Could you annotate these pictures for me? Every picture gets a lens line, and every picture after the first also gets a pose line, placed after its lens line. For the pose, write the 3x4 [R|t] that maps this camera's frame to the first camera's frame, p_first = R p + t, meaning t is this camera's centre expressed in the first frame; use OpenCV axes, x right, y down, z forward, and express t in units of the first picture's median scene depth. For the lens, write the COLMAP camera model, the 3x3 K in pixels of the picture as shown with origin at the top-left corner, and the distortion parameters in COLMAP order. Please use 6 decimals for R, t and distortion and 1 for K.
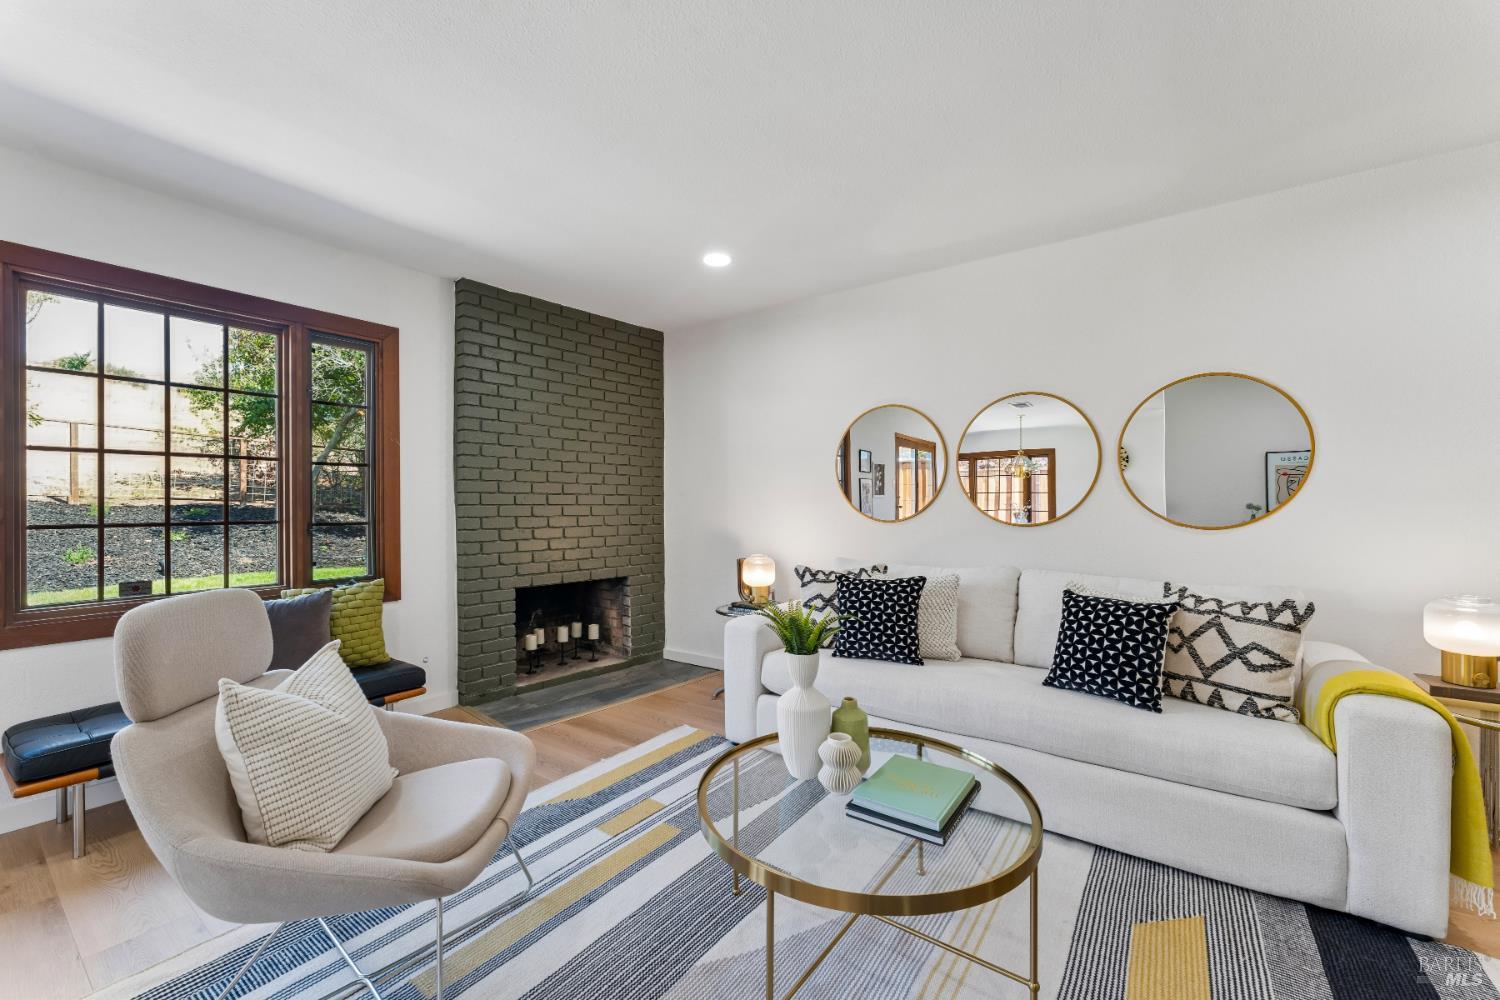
lens RADIAL K [[605.9, 0, 755.5], [0, 605.9, 503.5], [0, 0, 1]] dist [0.000895, -0.000299]
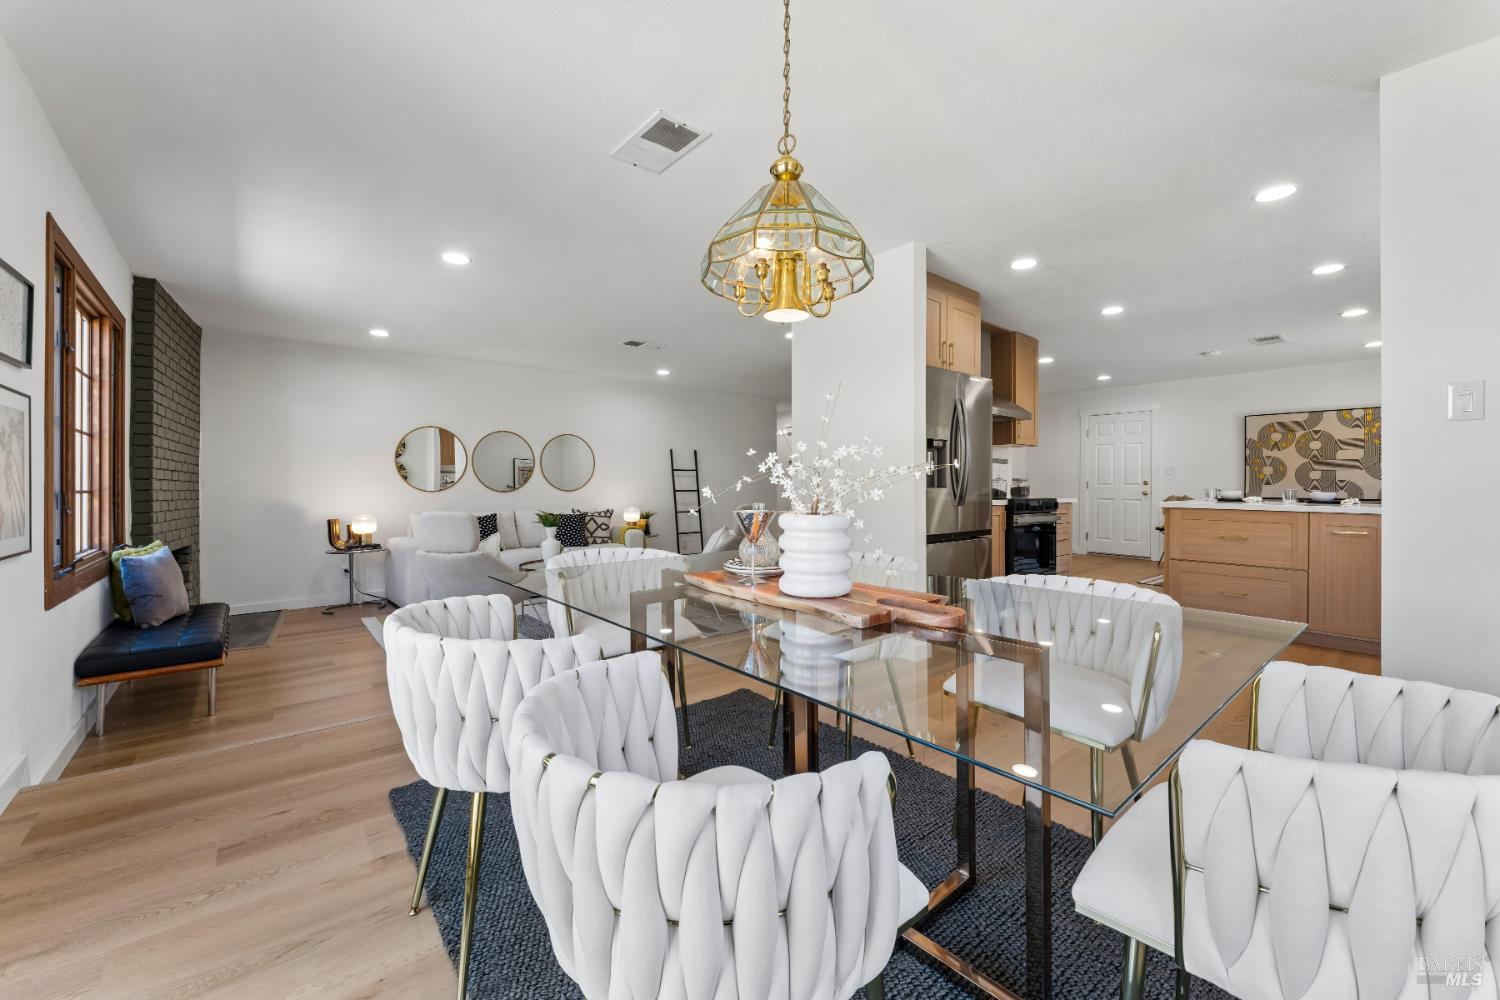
lens RADIAL K [[605.9, 0, 754.4], [0, 605.9, 491.8], [0, 0, 1]] dist [0.000895, -0.000299]
pose [[0.237629, -0.015126, 0.971238, -2.097476], [0.000510, 0.999881, 0.015447, 0.008771], [-0.971356, -0.003175, 0.237608, -0.572881]]
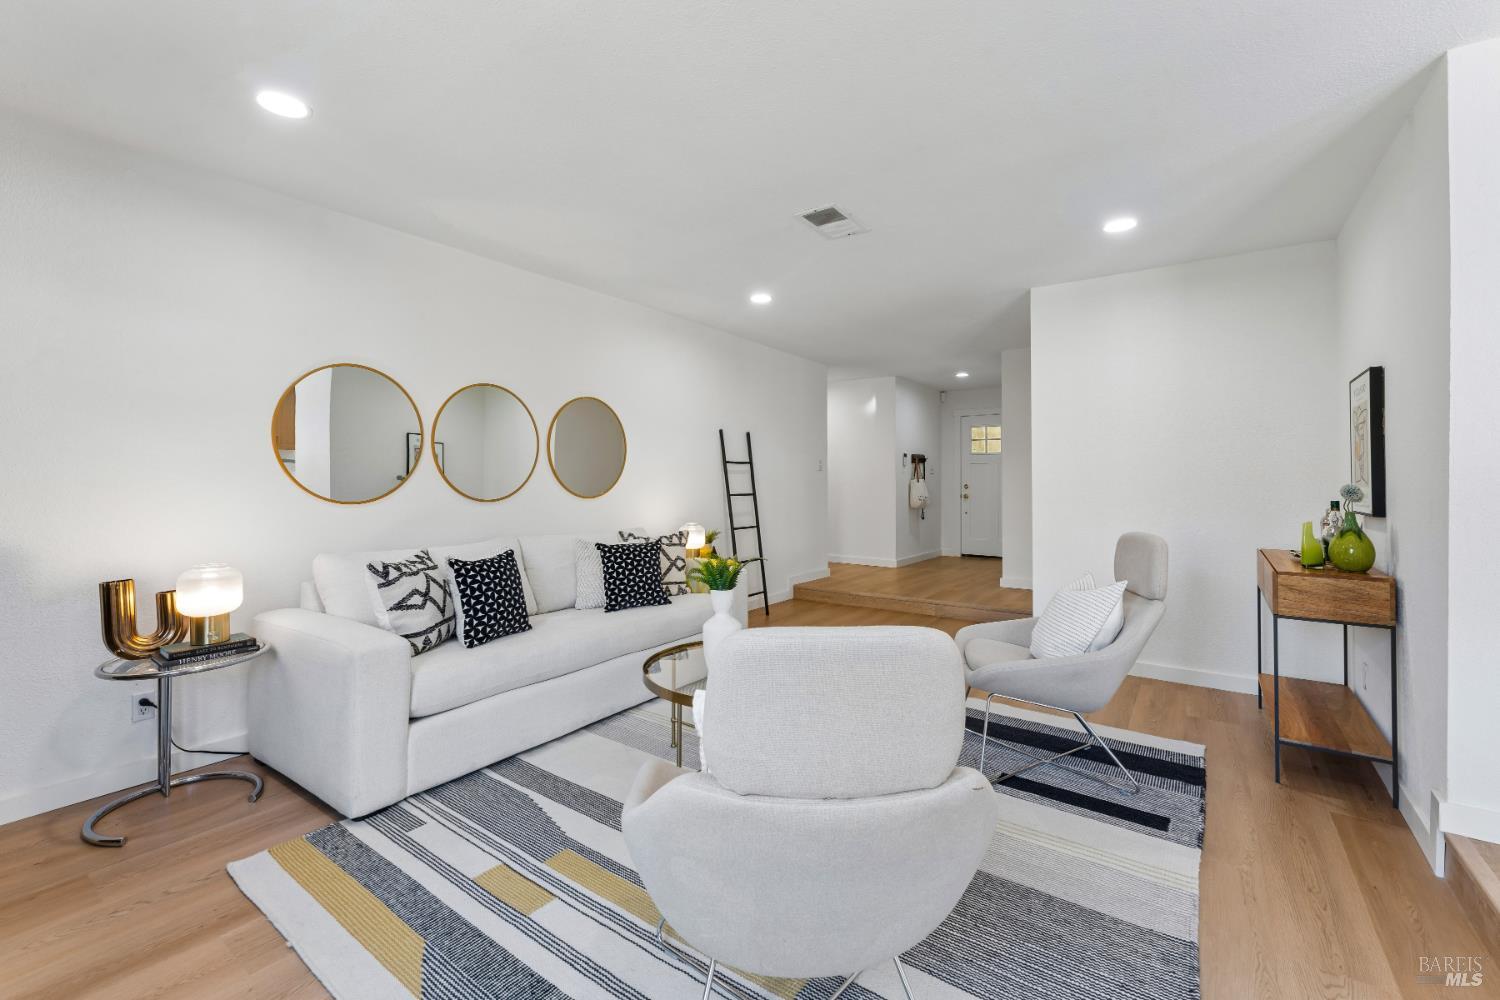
lens RADIAL K [[640.8, 0, 747.6], [0, 640.8, 472.3], [0, 0, 1]] dist [-0.002996, 0.000023]
pose [[0.006987, 0.005559, 0.999960, -1.073701], [-0.005805, 0.999968, -0.005518, -0.015604], [-0.999959, -0.005767, 0.007019, 0.730833]]
